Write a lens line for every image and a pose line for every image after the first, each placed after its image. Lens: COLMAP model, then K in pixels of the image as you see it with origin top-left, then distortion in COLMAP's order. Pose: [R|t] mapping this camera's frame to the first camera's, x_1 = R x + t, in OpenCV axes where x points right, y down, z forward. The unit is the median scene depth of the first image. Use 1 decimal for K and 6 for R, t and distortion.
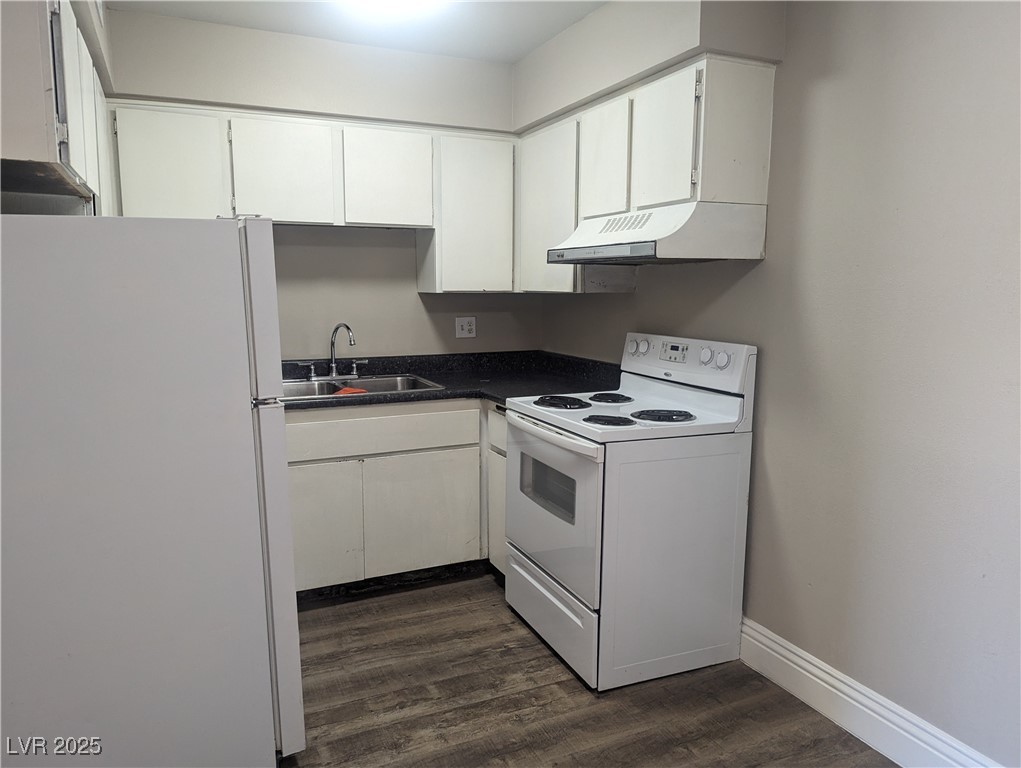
lens RADIAL K [[718.0, 0, 510.4], [0, 718.0, 380.6], [0, 0, 1]] dist [0.048279, -0.075407]
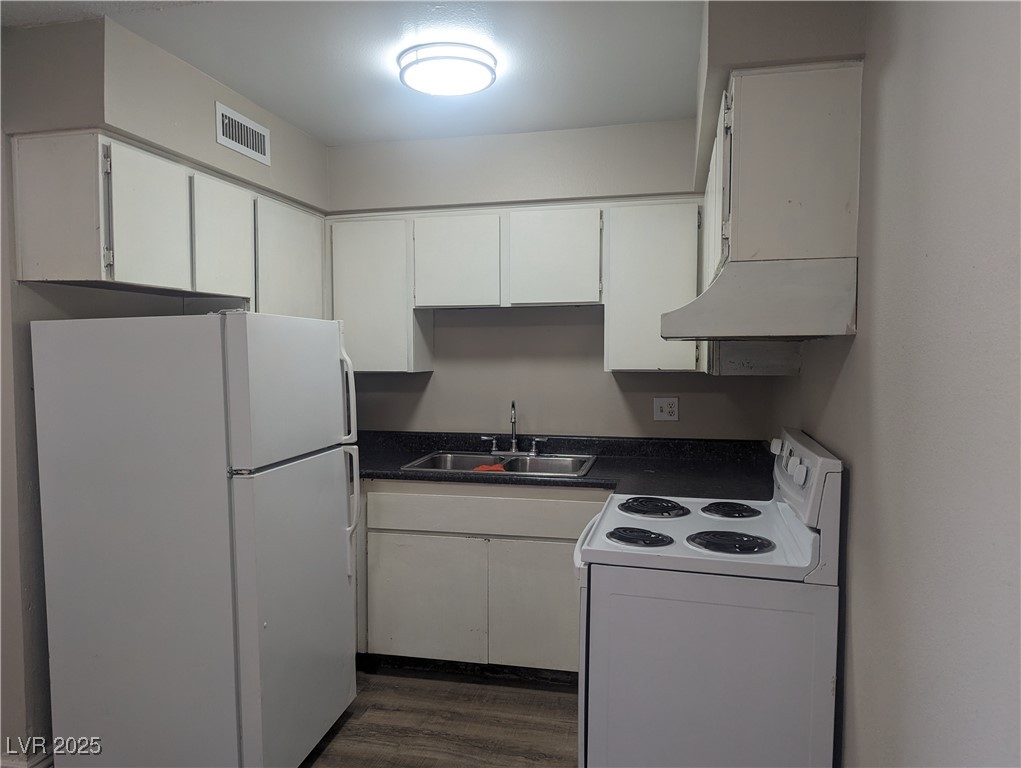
lens RADIAL K [[718.0, 0, 510.4], [0, 718.0, 380.6], [0, 0, 1]] dist [0.048279, -0.075407]
pose [[0.789494, 0.020268, -0.613423, 0.411504], [-0.077234, 0.994791, -0.066533, -0.042716], [0.608879, 0.099905, 0.786947, 0.211067]]
